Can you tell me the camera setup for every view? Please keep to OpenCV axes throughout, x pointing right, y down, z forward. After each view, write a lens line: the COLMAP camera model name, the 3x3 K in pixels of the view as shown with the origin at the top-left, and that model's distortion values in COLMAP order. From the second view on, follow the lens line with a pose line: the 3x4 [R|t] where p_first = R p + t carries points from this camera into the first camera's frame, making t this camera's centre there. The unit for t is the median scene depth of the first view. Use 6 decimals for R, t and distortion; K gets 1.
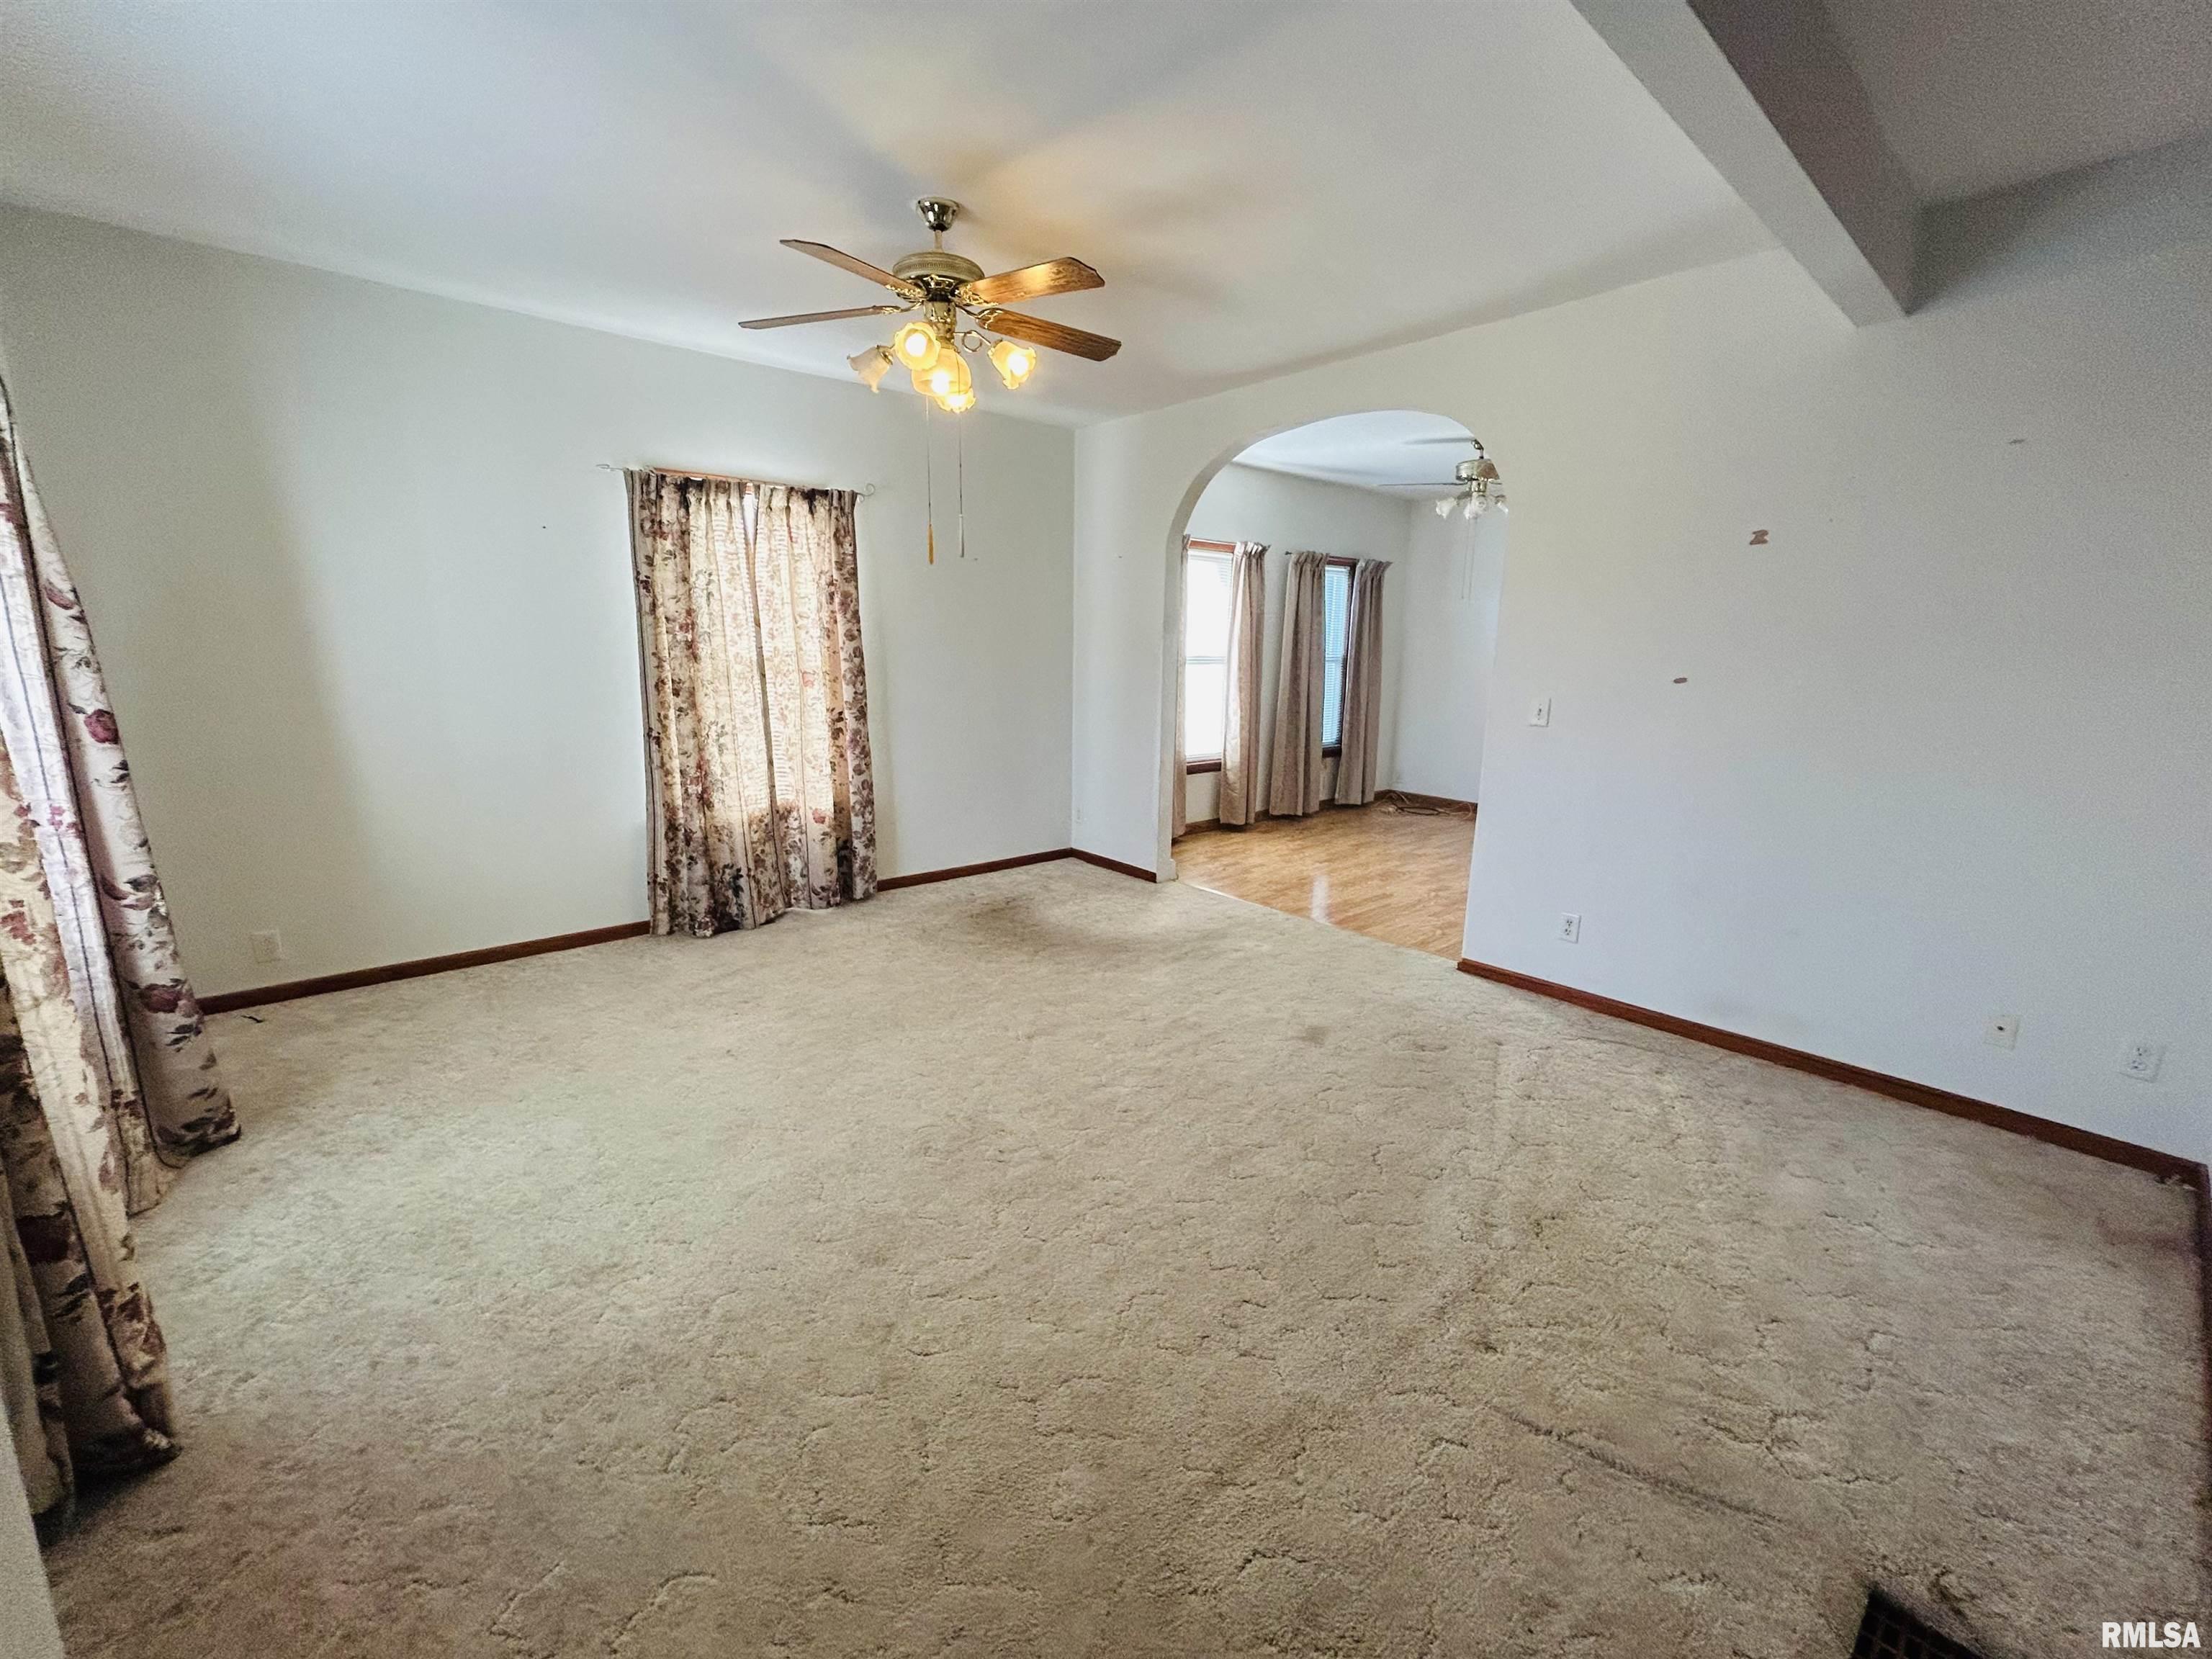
lens RADIAL K [[893.7, 0, 1106.0], [0, 893.7, 829.5], [0, 0, 1]] dist [0.000510, 0.000175]
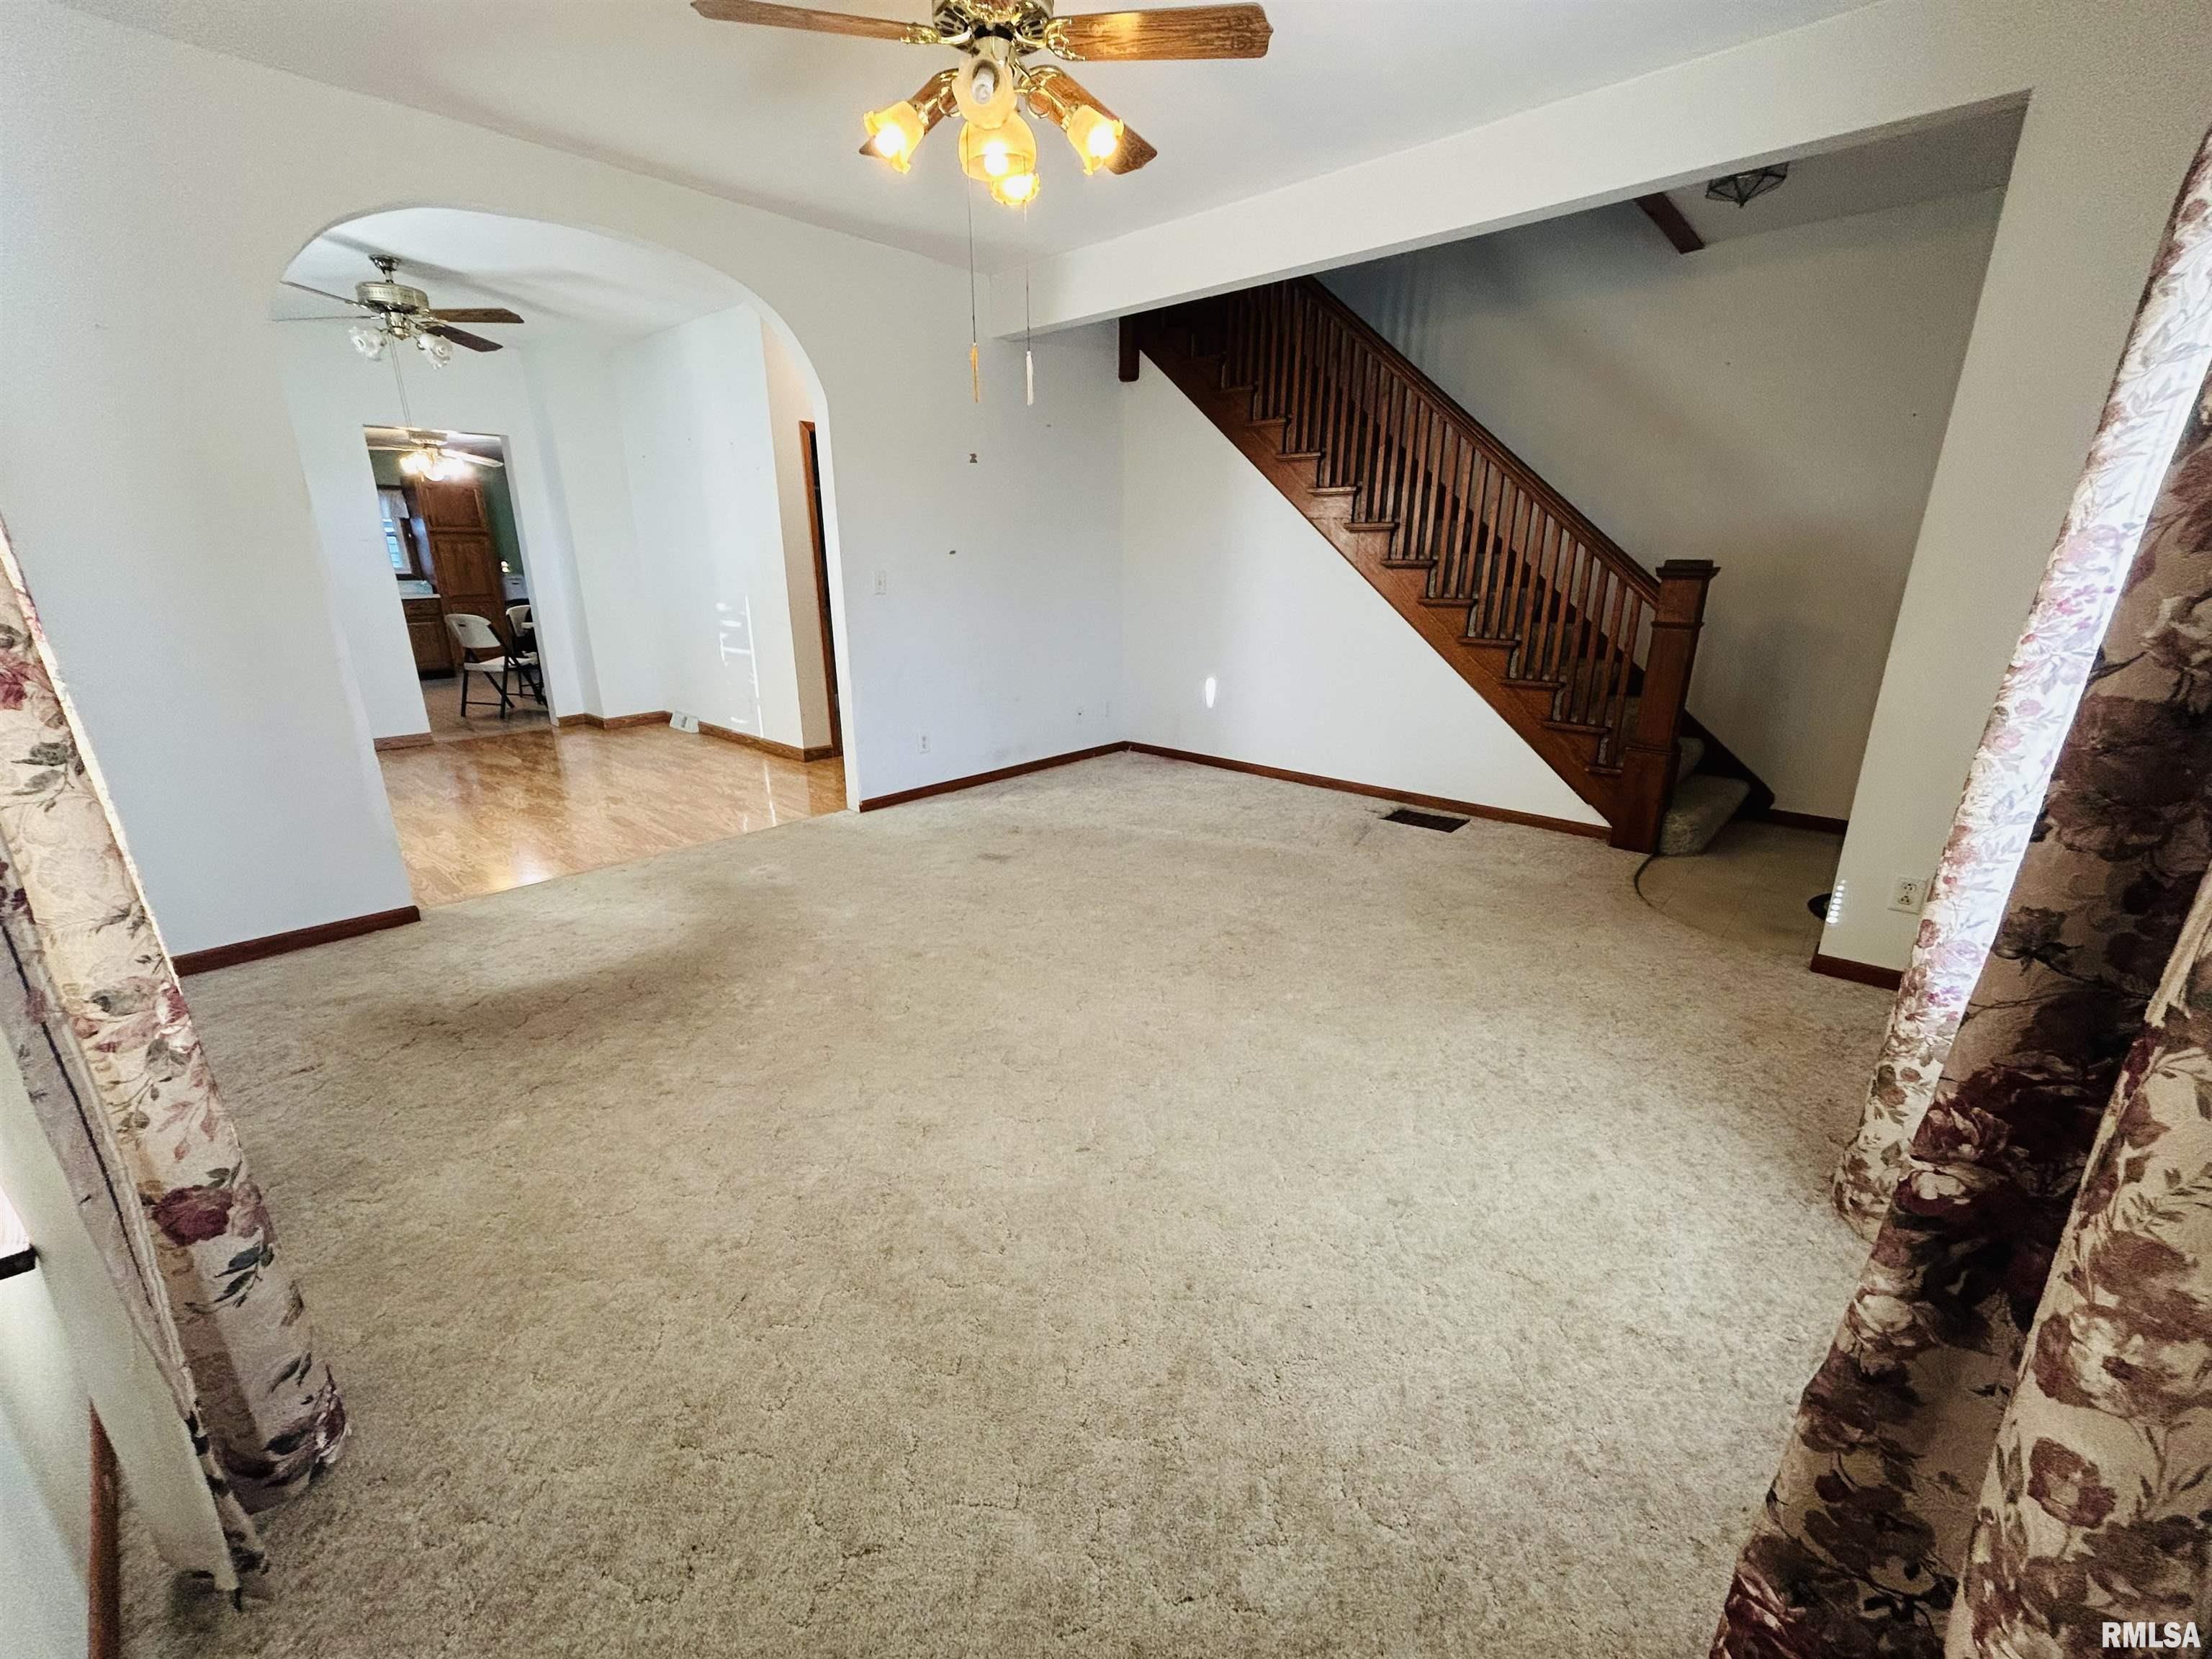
lens RADIAL K [[893.7, 0, 1106.0], [0, 893.7, 829.5], [0, 0, 1]] dist [0.000510, 0.000175]
pose [[-0.116981, -0.311079, 0.943157, -0.908956], [0.201452, 0.922502, 0.329253, -0.172731], [-0.972488, 0.228518, -0.045248, 0.888337]]
